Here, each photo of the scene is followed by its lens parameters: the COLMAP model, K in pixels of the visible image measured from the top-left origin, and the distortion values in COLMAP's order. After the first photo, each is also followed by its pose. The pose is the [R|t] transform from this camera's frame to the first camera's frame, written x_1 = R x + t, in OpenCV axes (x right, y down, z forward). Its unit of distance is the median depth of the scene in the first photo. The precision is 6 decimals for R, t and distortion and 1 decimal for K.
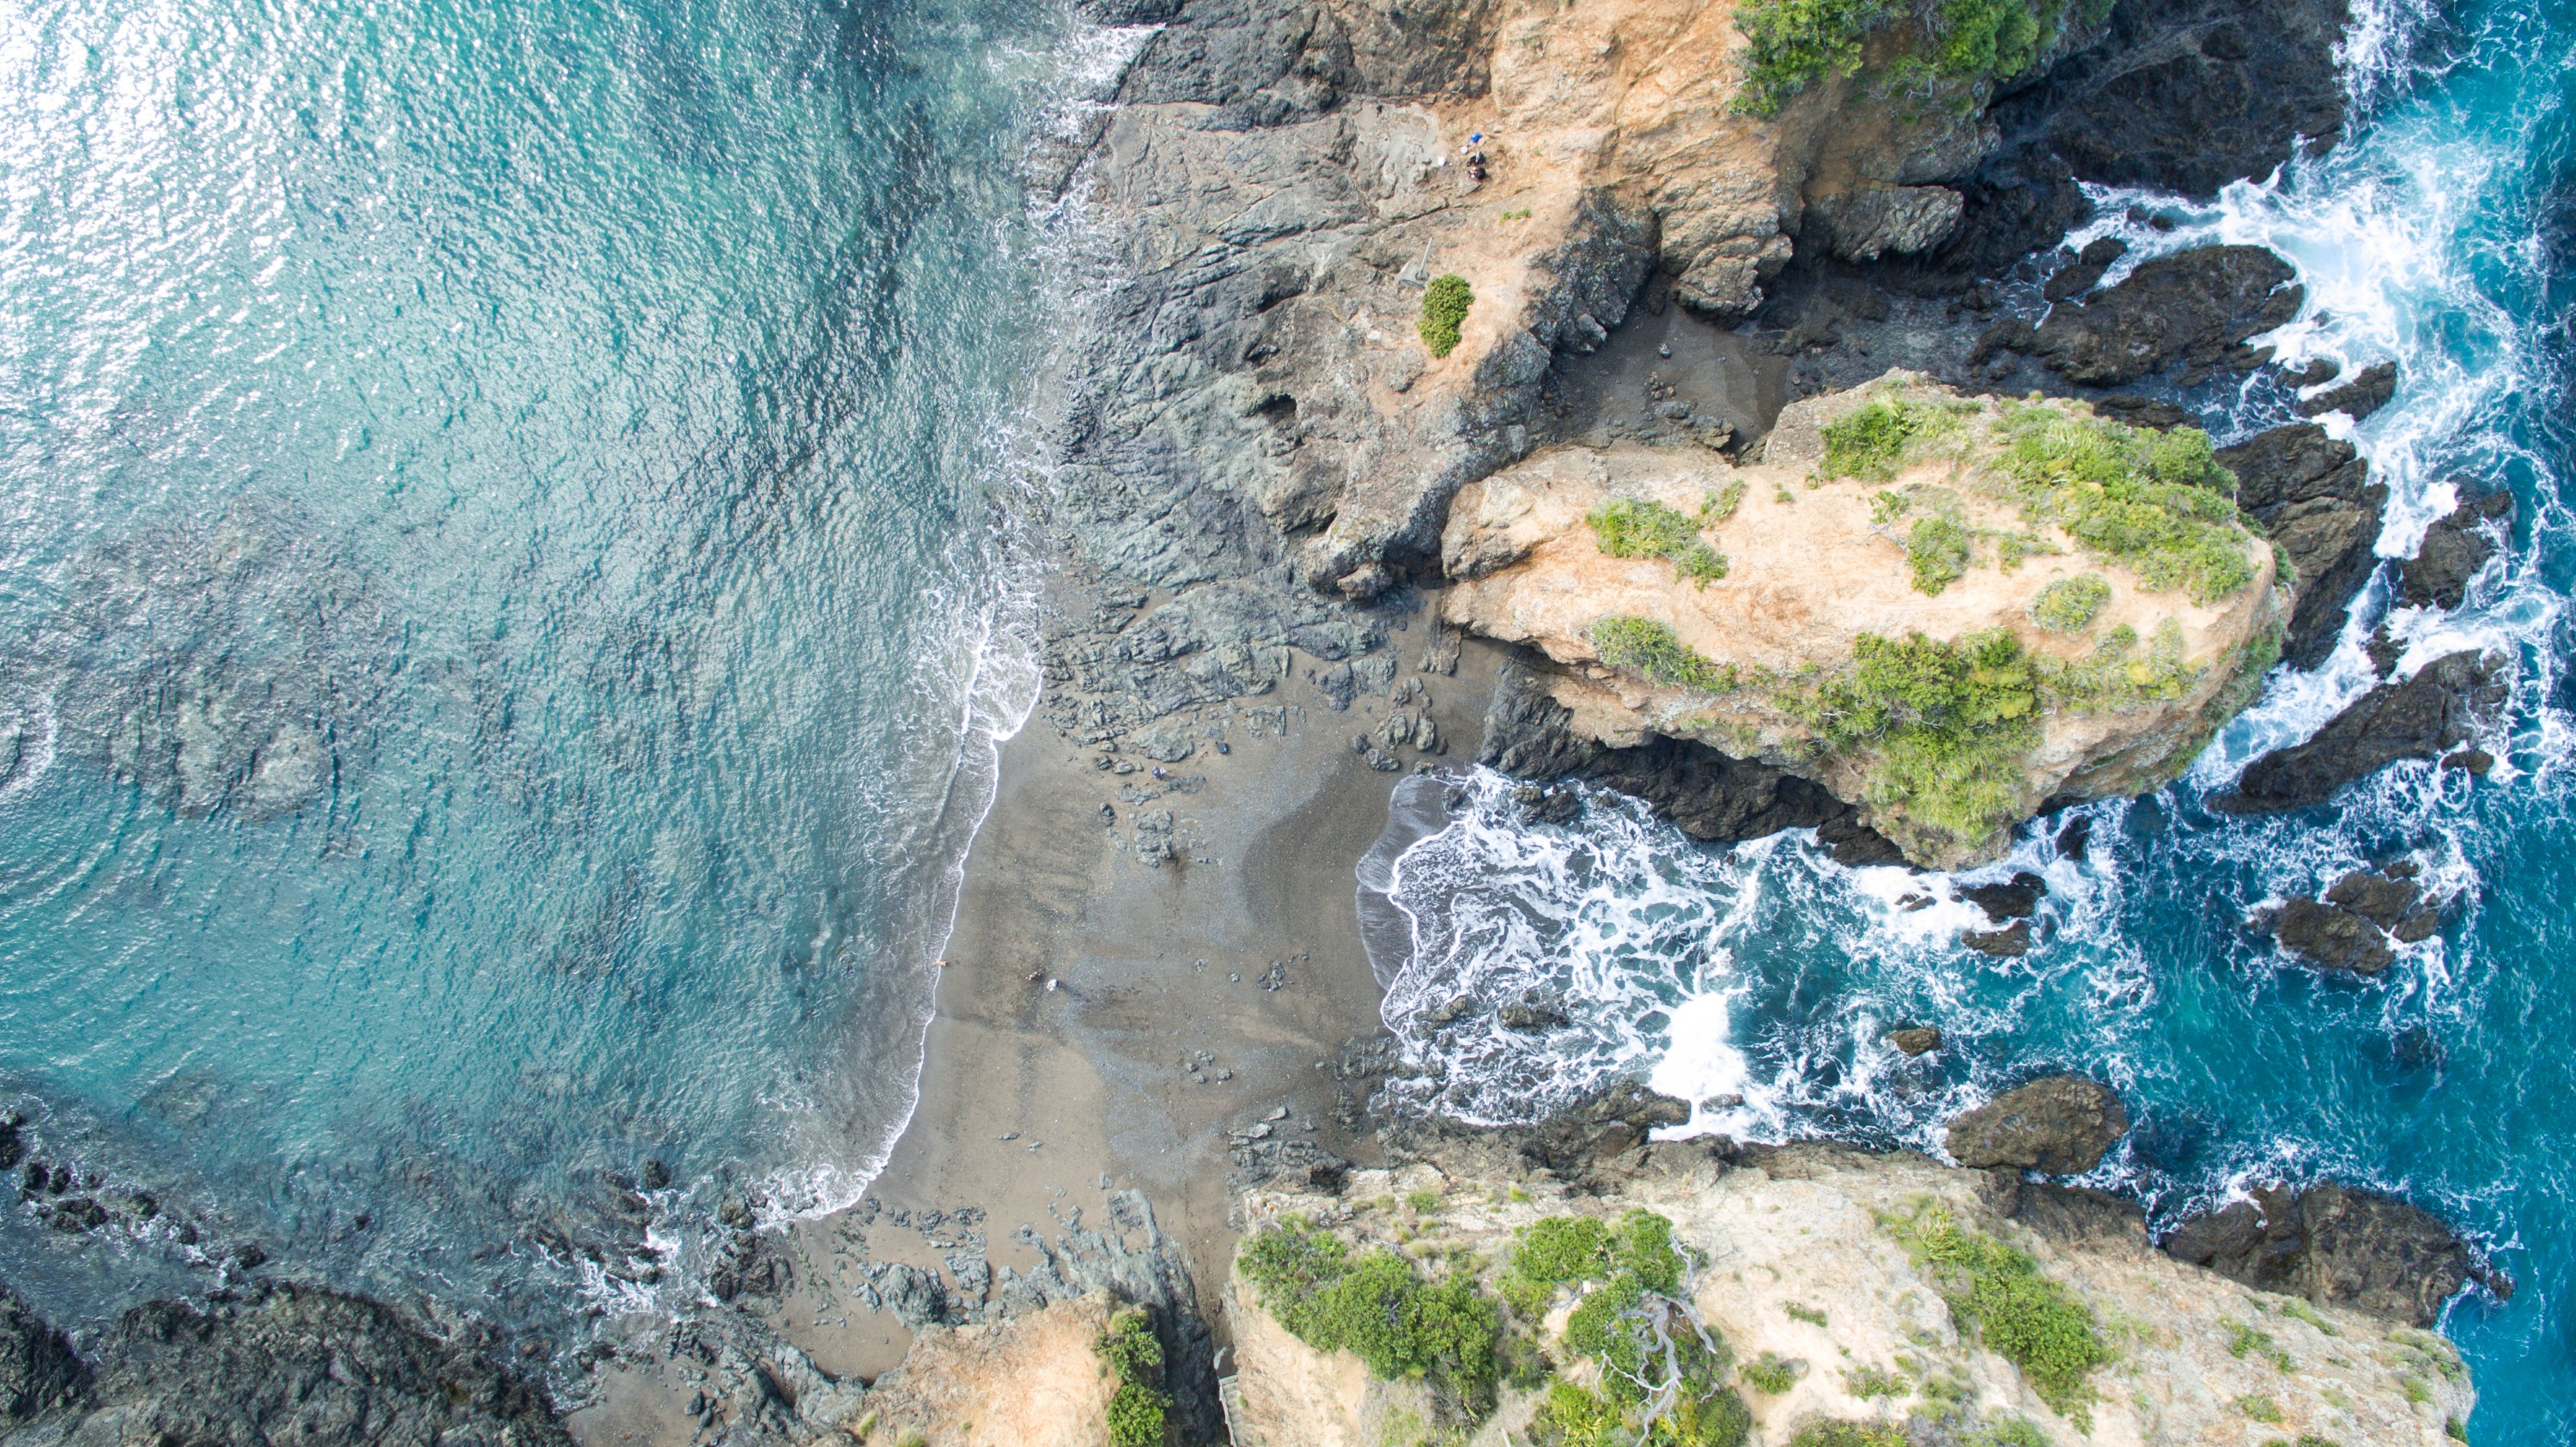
lens RADIAL K [[1511.3, 0, 1291.8], [0, 1511.3, 727.4], [0, 0, 1]] dist [-0.124891, 0.092311]
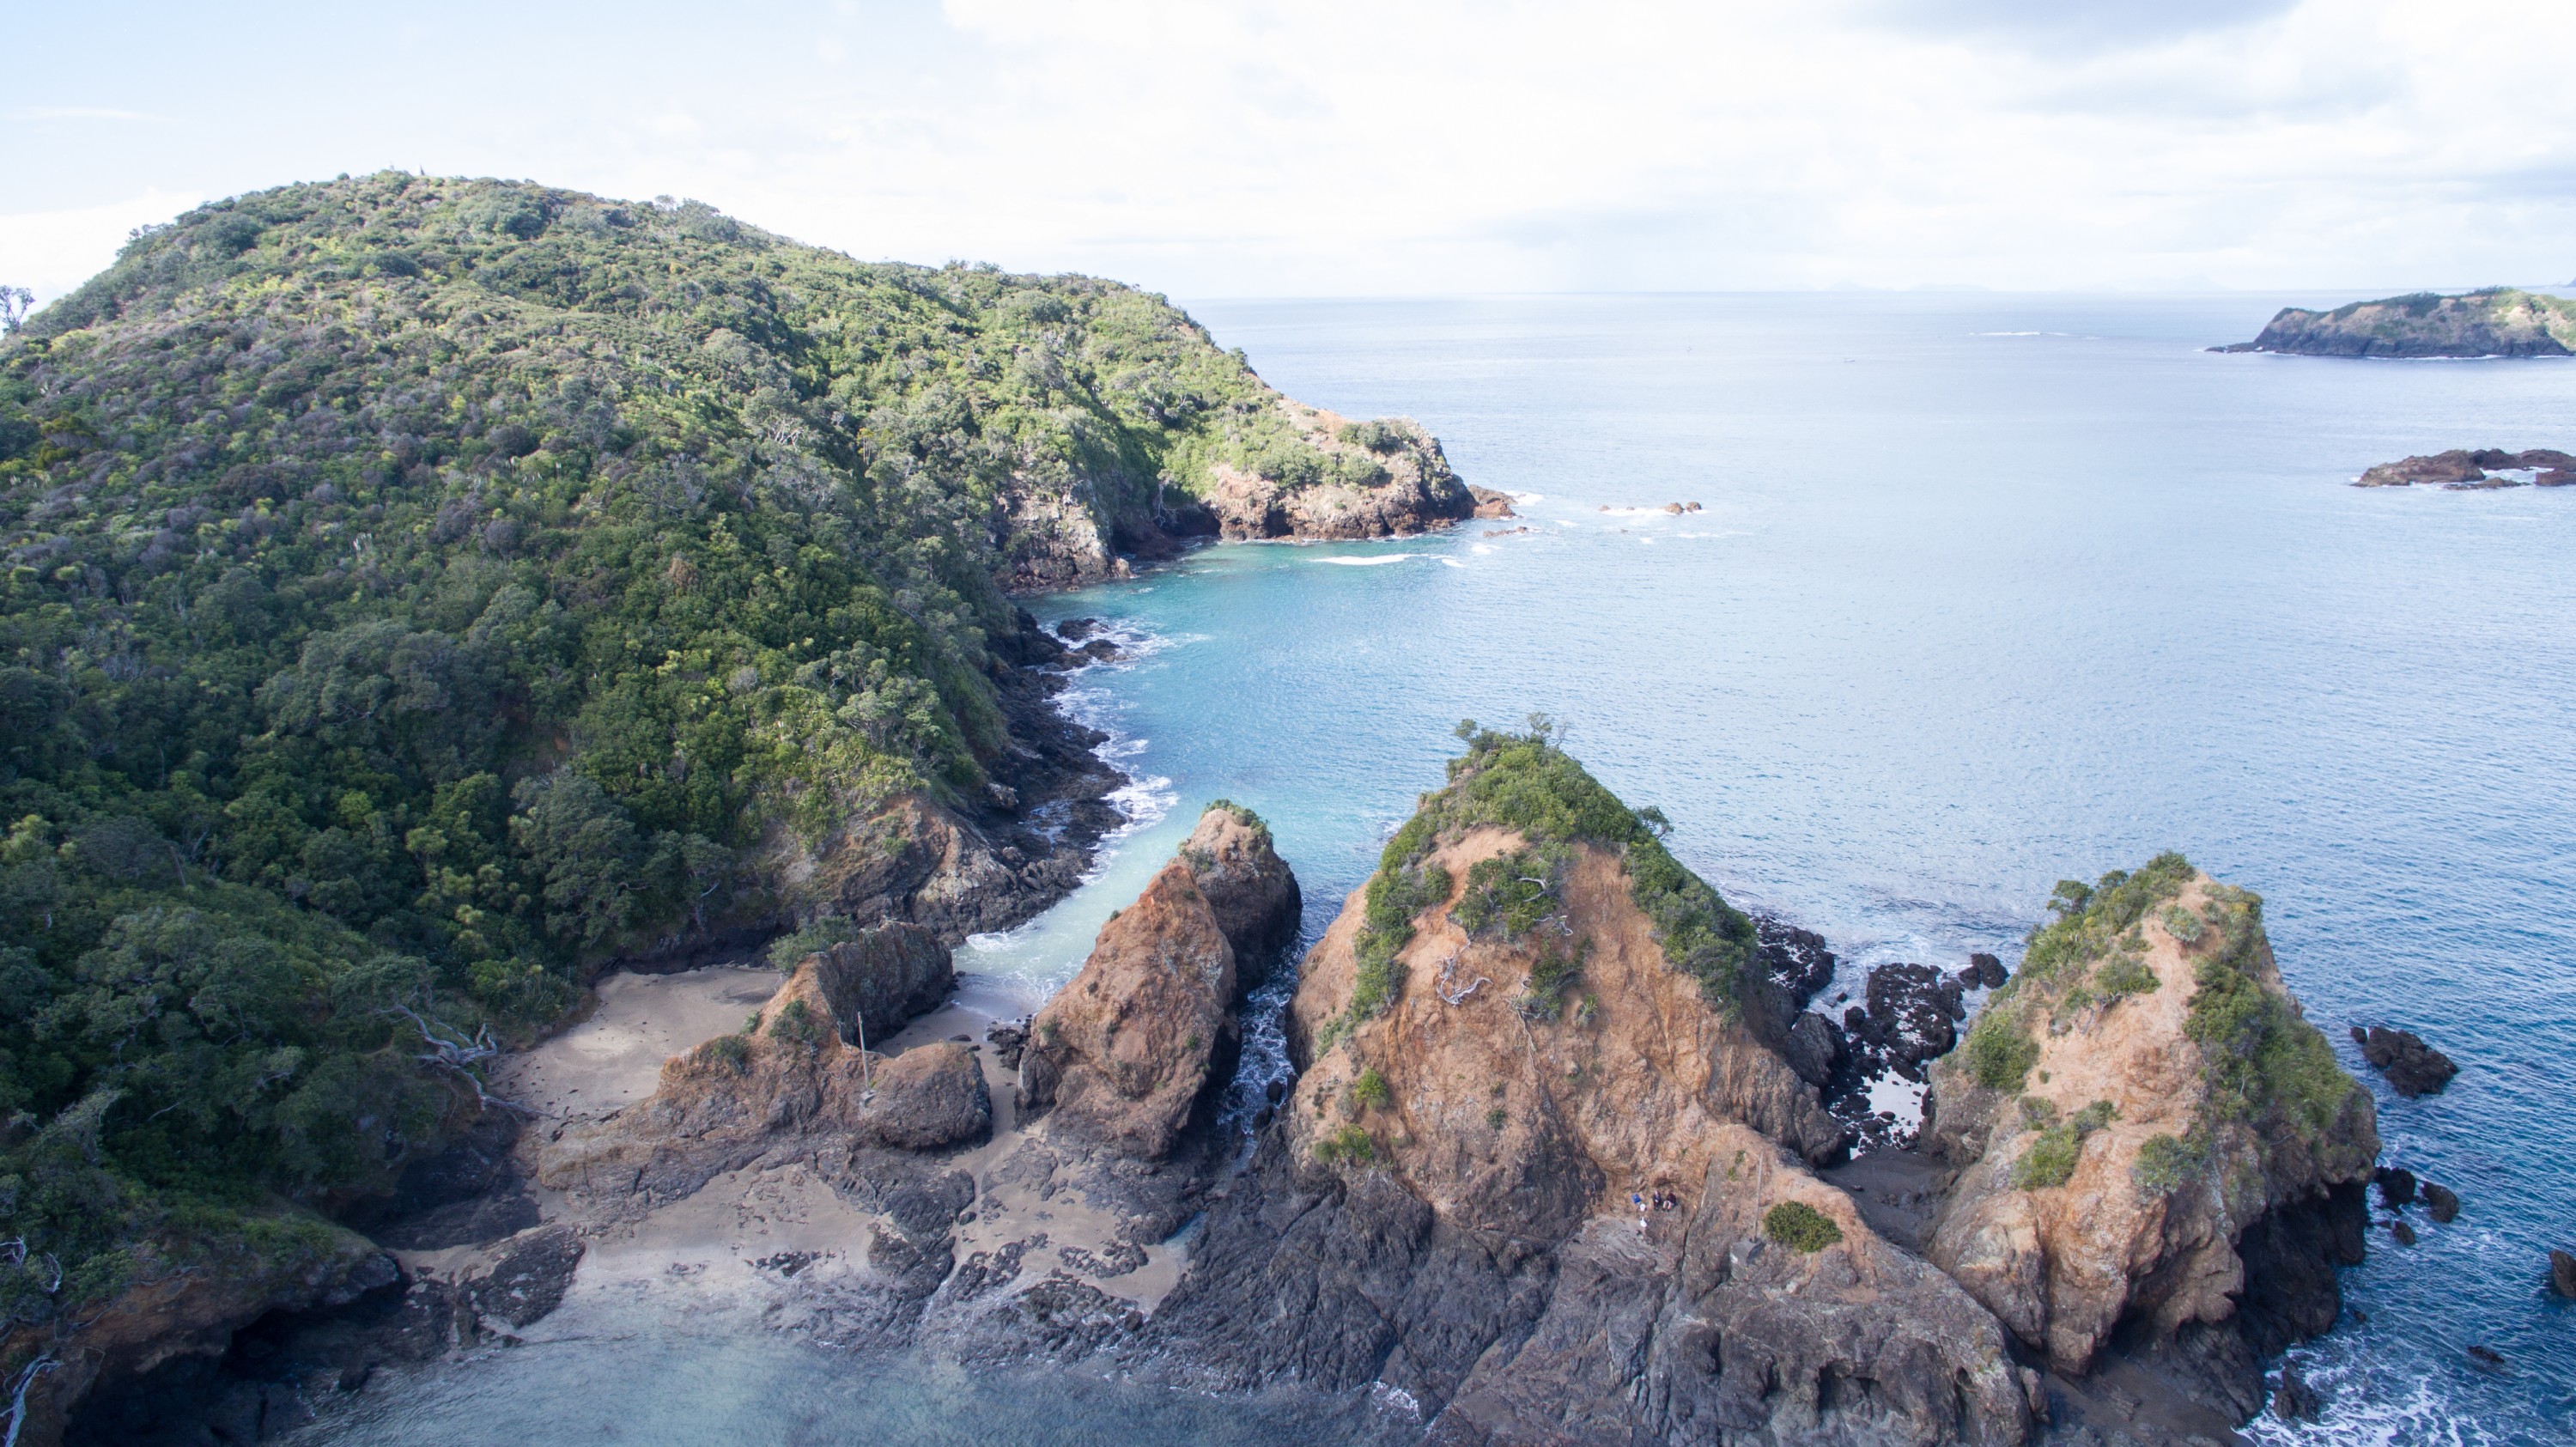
lens RADIAL K [[1511.3, 0, 1291.8], [0, 1511.3, 727.4], [0, 0, 1]] dist [-0.124891, 0.092311]
pose [[0.556574, -0.272869, 0.784709, -0.861617], [0.830687, 0.167343, -0.530994, -0.068188], [0.013576, 0.947385, 0.319808, 0.283274]]
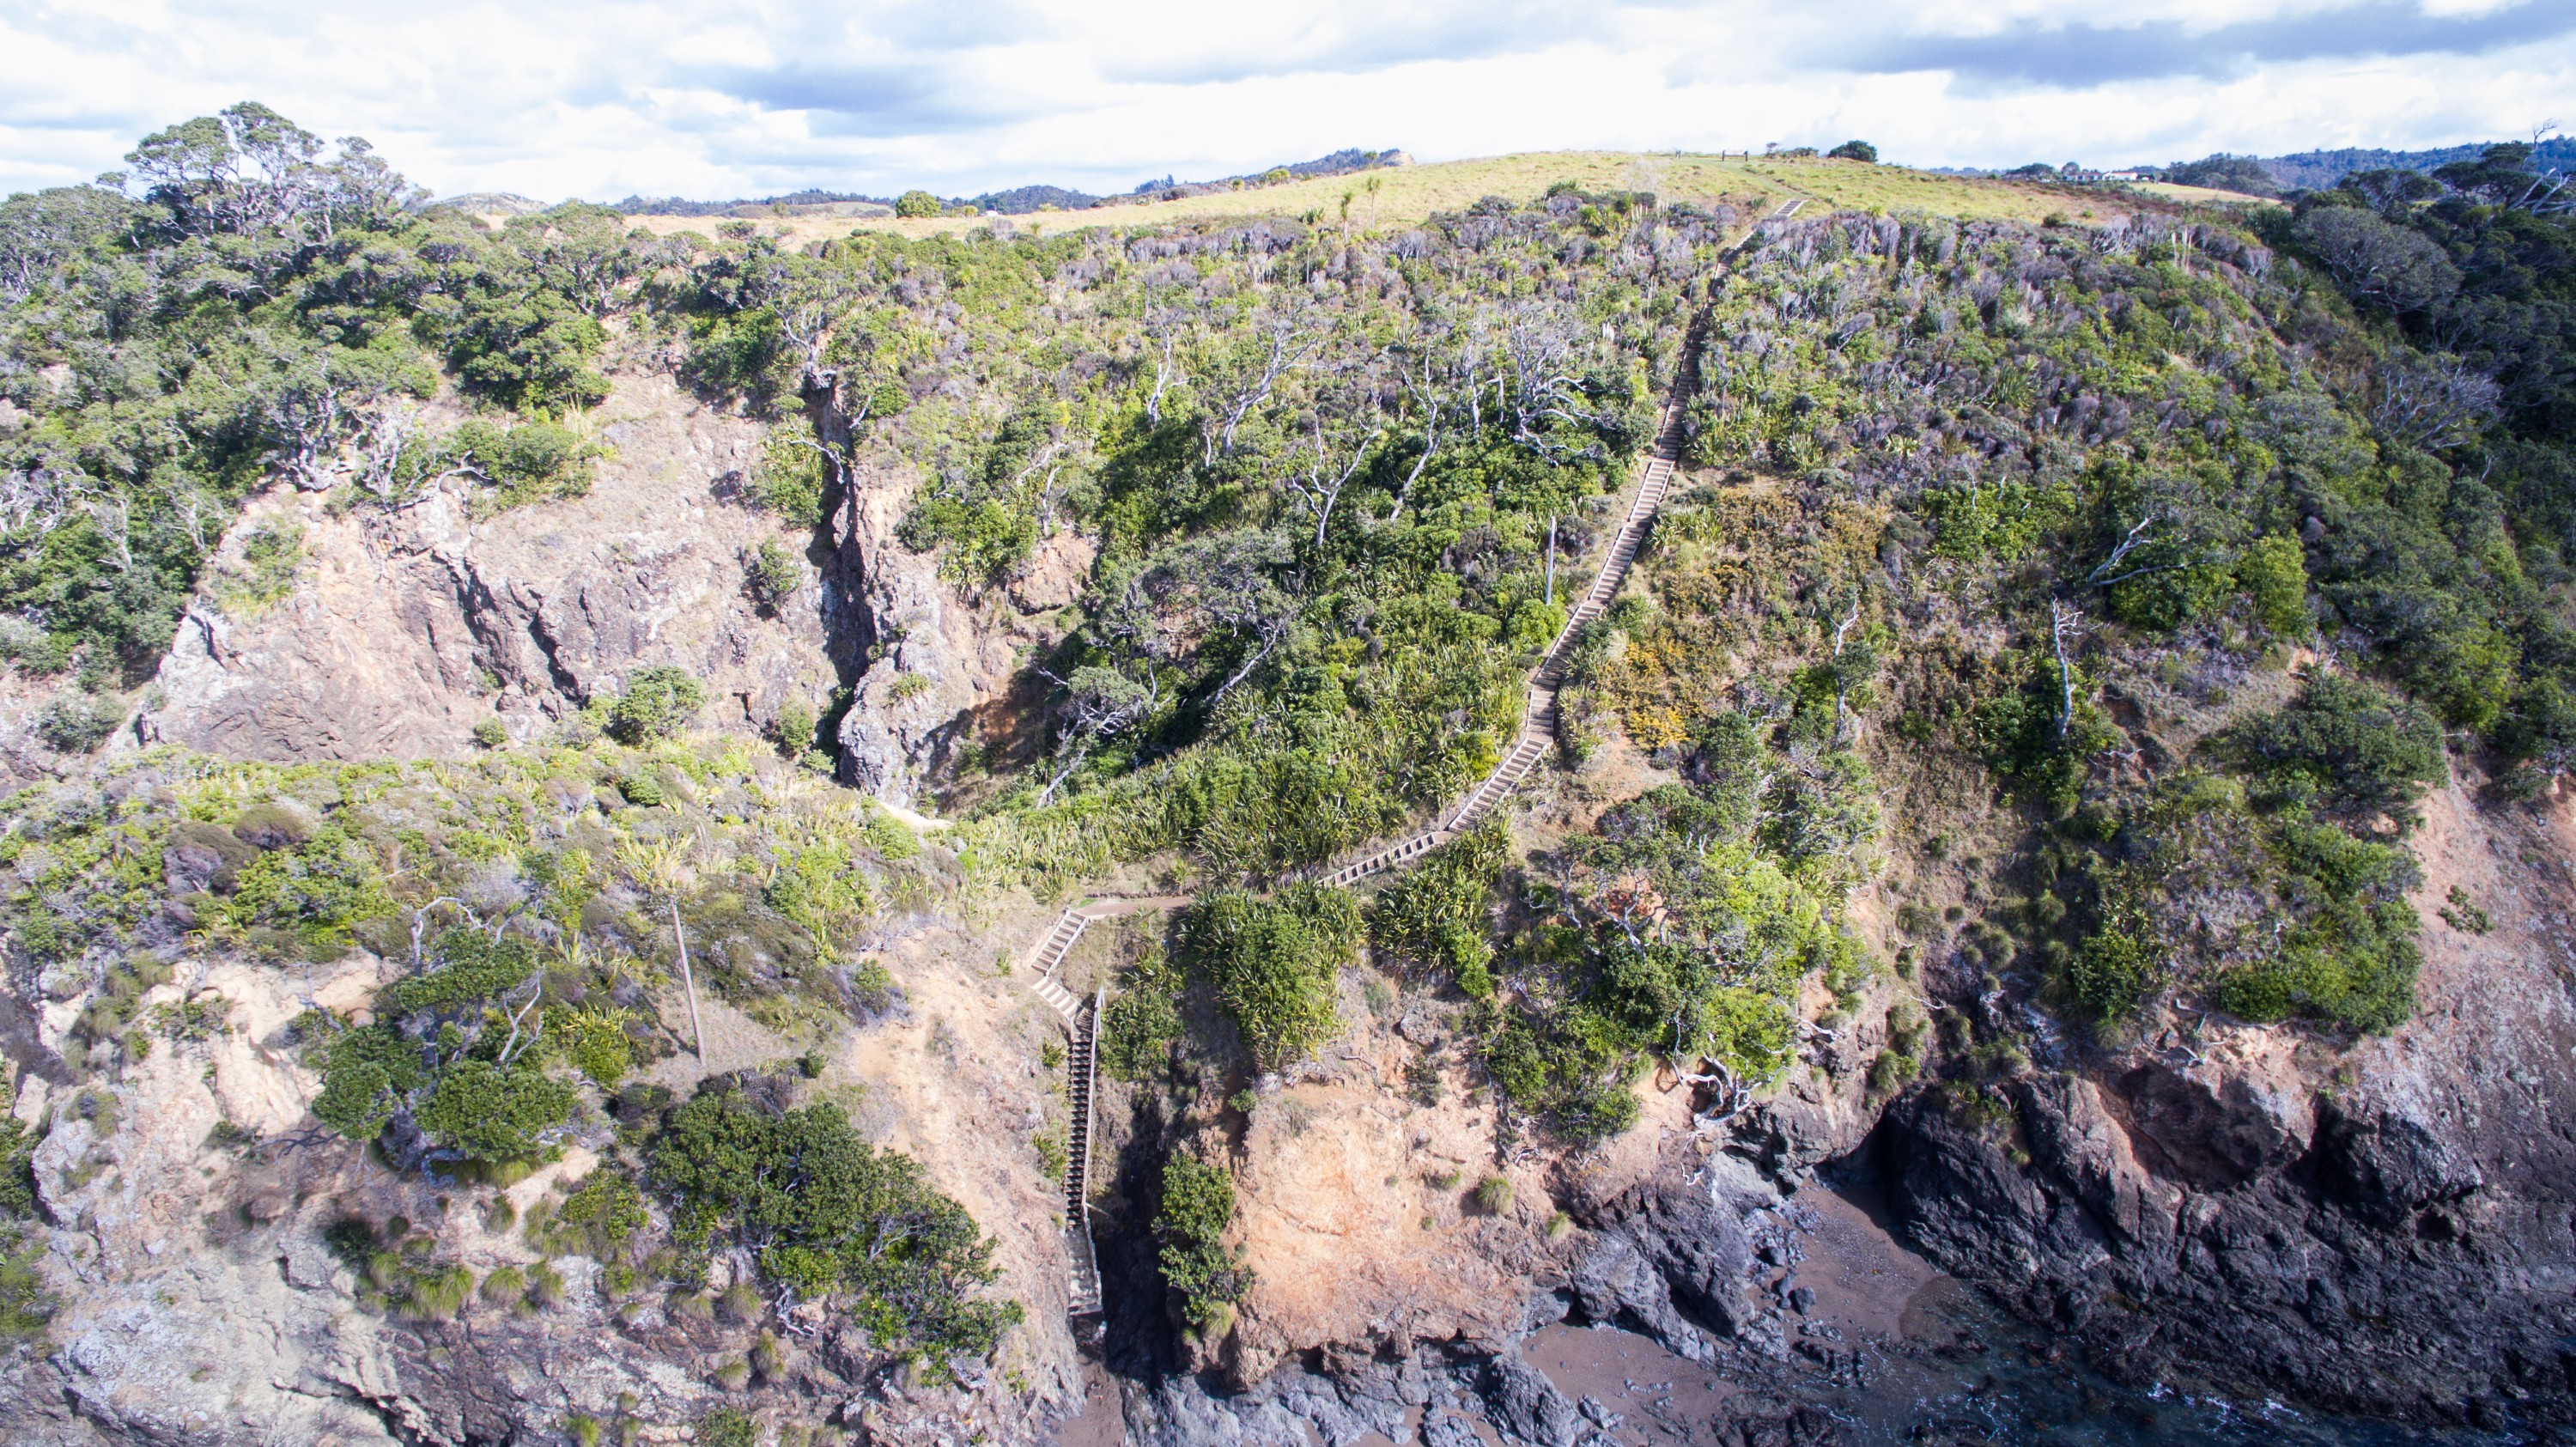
lens RADIAL K [[1511.3, 0, 1291.8], [0, 1511.3, 727.4], [0, 0, 1]] dist [-0.124891, 0.092311]
pose [[-0.999643, -0.026682, -0.000983, -0.139183], [0.006877, -0.292886, 0.956123, -0.185286], [-0.025799, 0.955775, 0.292965, 0.514247]]
